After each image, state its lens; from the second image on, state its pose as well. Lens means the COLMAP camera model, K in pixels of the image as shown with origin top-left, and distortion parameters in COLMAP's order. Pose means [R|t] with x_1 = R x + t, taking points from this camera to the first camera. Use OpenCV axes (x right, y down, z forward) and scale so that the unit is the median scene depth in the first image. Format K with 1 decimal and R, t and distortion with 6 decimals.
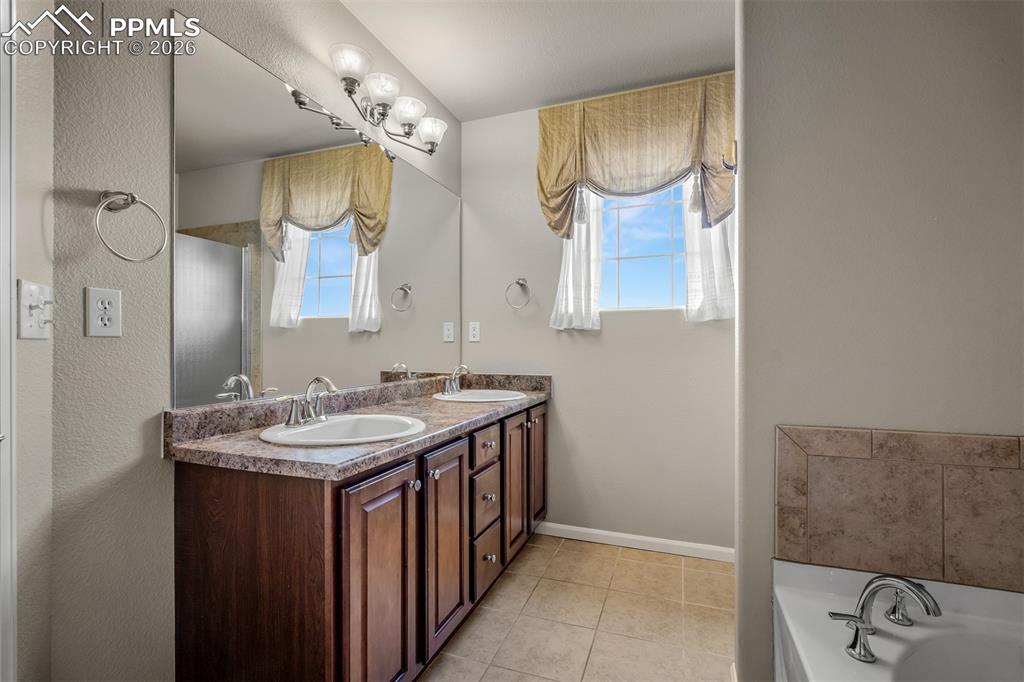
lens RADIAL K [[461.3, 0, 515.7], [0, 461.3, 344.1], [0, 0, 1]] dist [-0.010903, -0.000799]
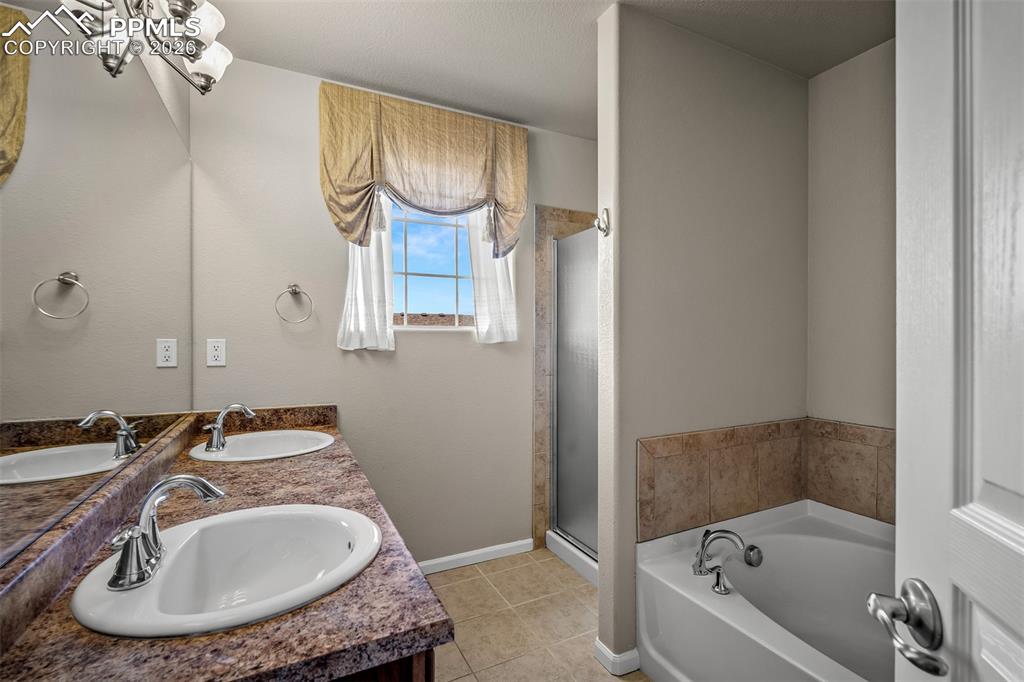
lens RADIAL K [[461.3, 0, 516.9], [0, 461.3, 341.9], [0, 0, 1]] dist [-0.010903, -0.000799]
pose [[0.677761, -0.000346, 0.735282, -0.339854], [-0.006435, 0.999959, 0.006403, -0.057623], [-0.735254, -0.009071, 0.677731, 0.205797]]
